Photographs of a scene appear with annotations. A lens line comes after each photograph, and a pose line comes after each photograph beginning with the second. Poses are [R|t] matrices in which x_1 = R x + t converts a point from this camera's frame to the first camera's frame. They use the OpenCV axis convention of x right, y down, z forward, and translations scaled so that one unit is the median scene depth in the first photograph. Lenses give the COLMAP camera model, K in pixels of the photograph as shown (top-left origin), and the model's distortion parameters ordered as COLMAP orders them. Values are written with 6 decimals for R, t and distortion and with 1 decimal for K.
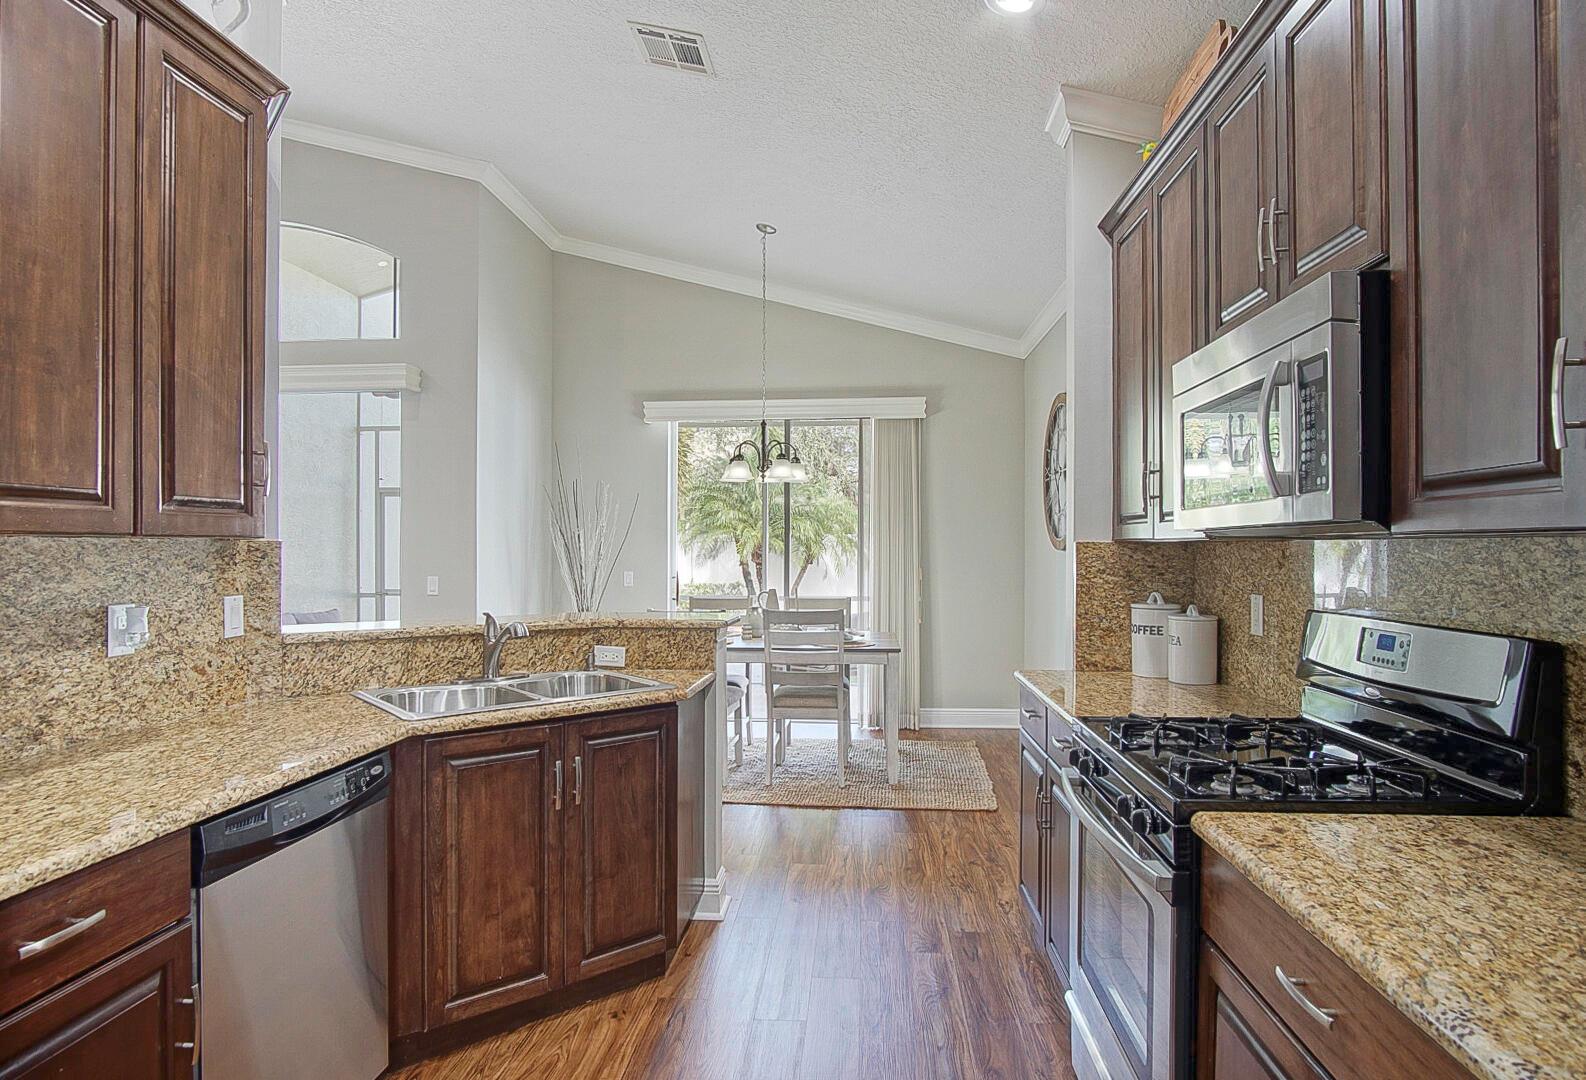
lens RADIAL K [[882.3, 0, 783.5], [0, 882.3, 542.7], [0, 0, 1]] dist [-0.018728, 0.002386]
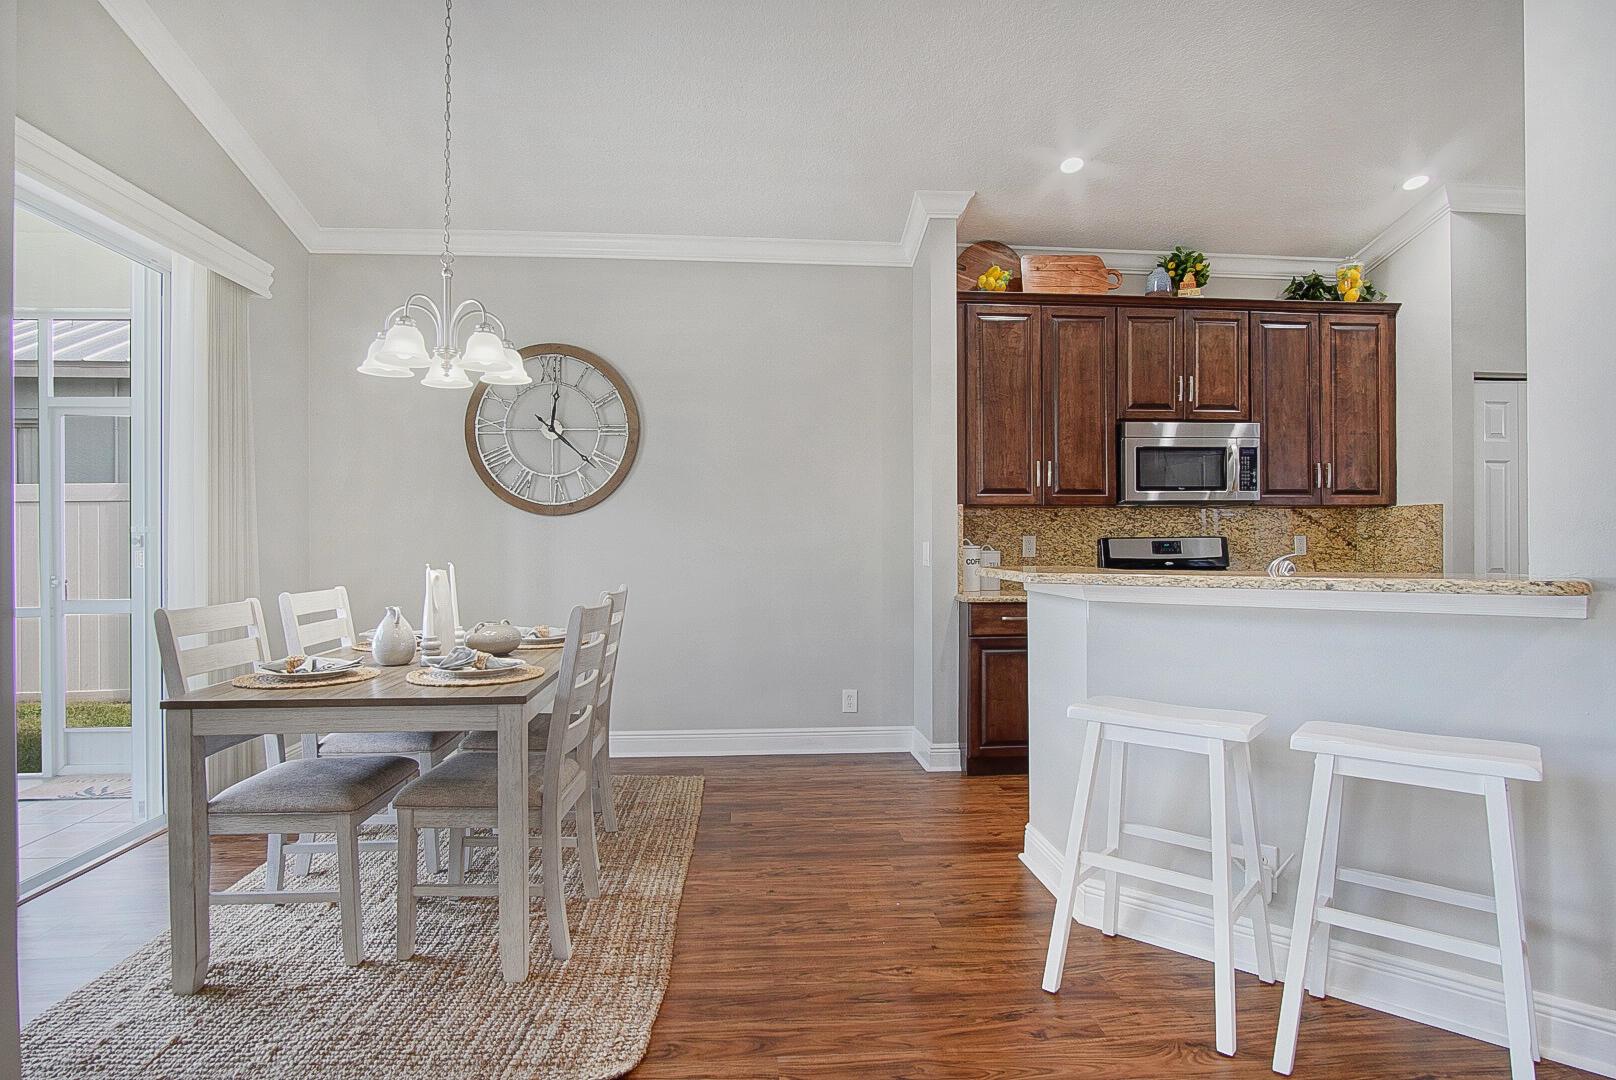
lens RADIAL K [[862.5, 0, 808.2], [0, 862.5, 545.5], [0, 0, 1]] dist [-0.033772, 0.009644]
pose [[-0.184218, -0.003617, 0.982879, -1.211537], [-0.002166, 0.999992, 0.003274, 0.075016], [-0.982883, -0.001526, -0.184224, 1.801512]]
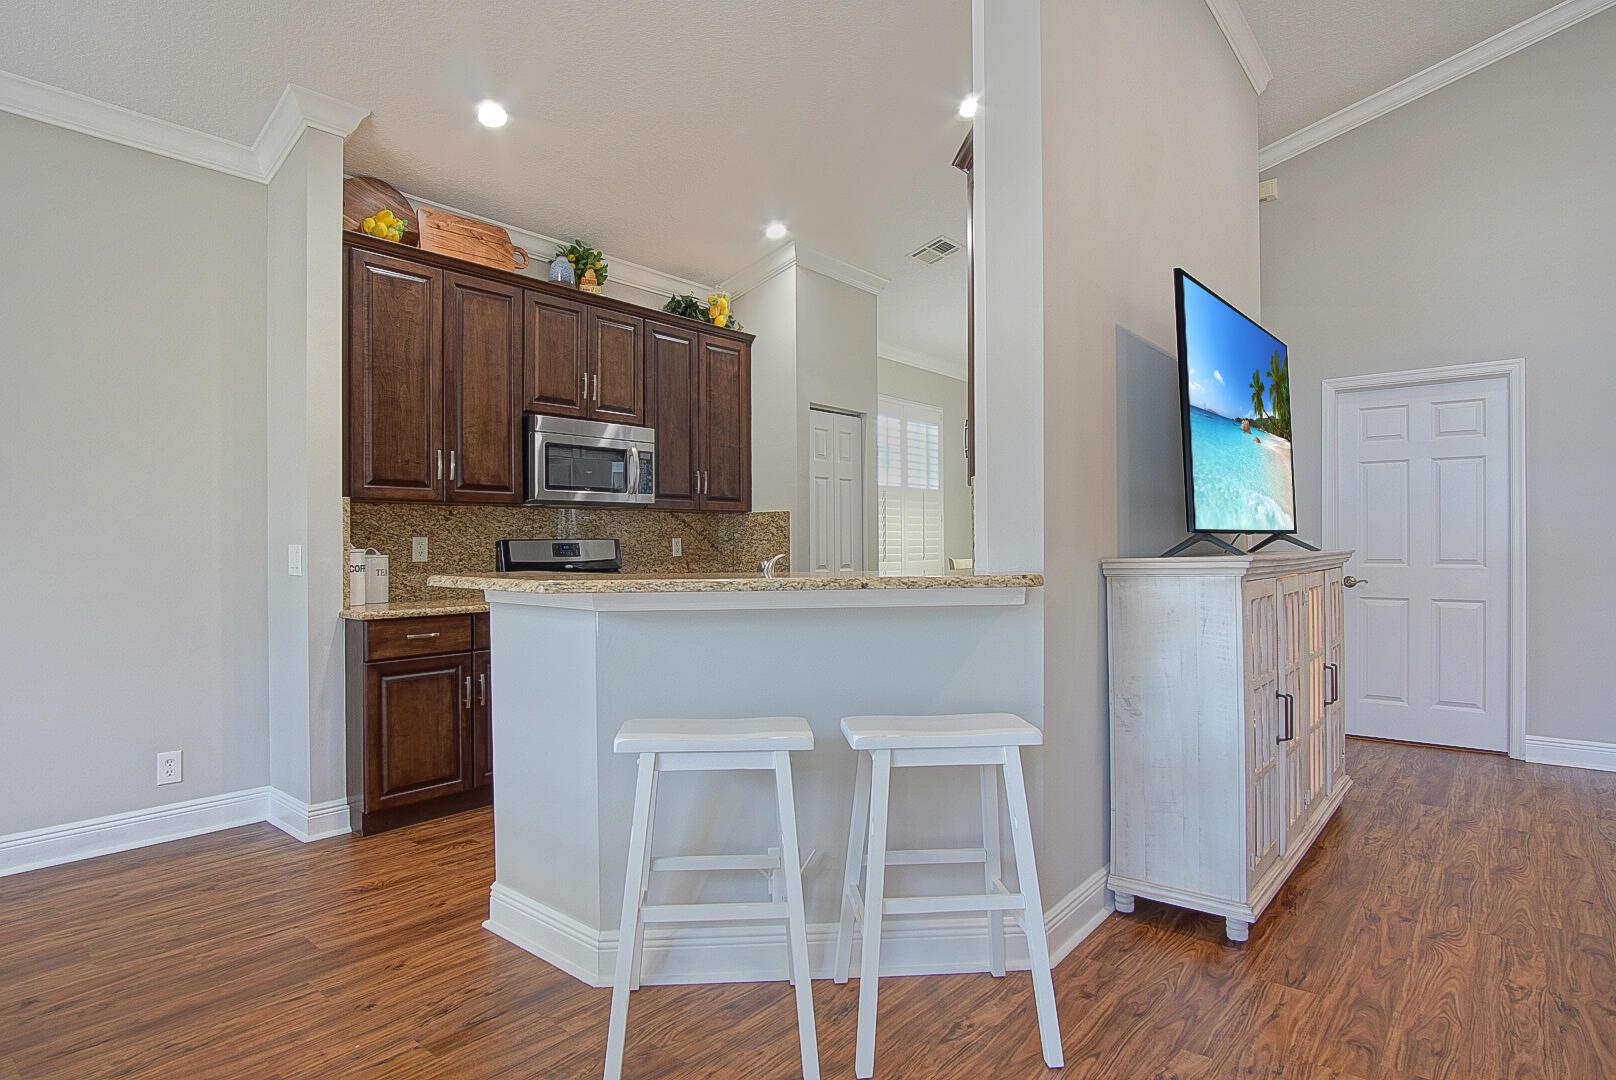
lens RADIAL K [[862.5, 0, 802.9], [0, 862.5, 546.0], [0, 0, 1]] dist [-0.033772, 0.009644]
pose [[-0.824773, 0.001257, 0.565462, -0.946371], [0.001138, 0.999999, -0.000562, 0.077134], [-0.565463, 0.000180, -0.824774, 1.893919]]
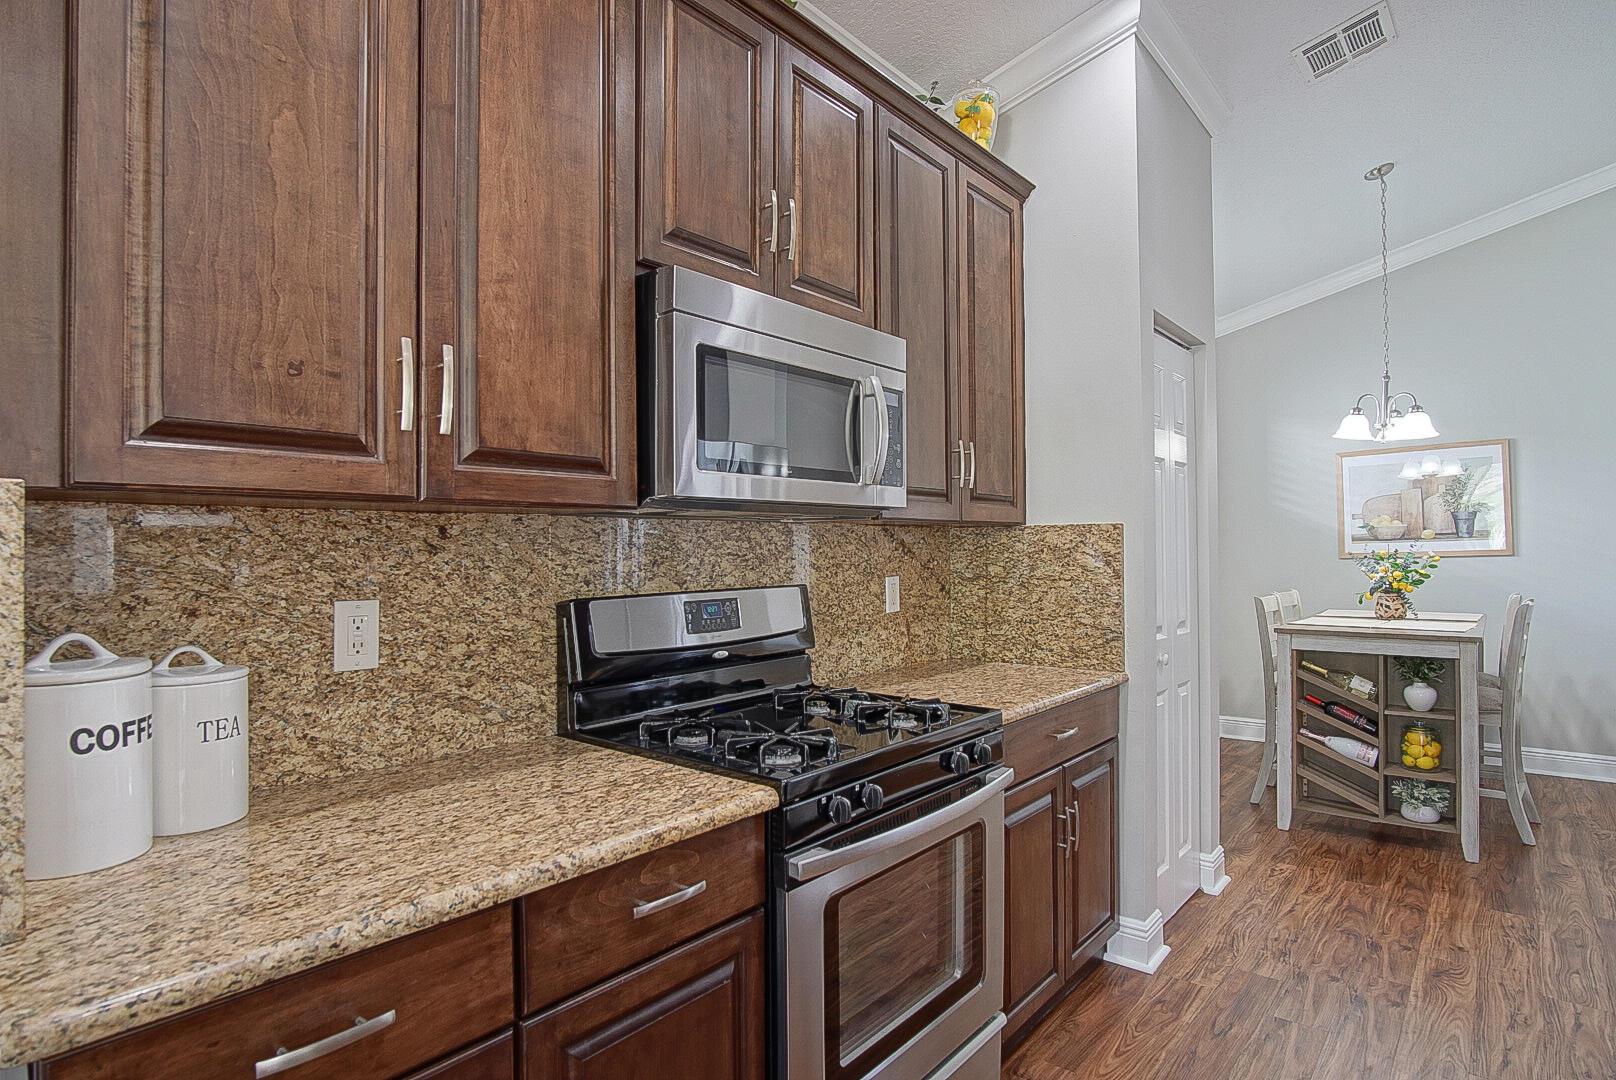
lens RADIAL K [[862.5, 0, 804.2], [0, 862.5, 545.2], [0, 0, 1]] dist [-0.033772, 0.009644]
pose [[-0.826659, 0.008512, 0.562639, -0.029071], [0.003607, 0.999945, -0.009829, 0.028430], [-0.562692, -0.006096, -0.826644, 1.288183]]
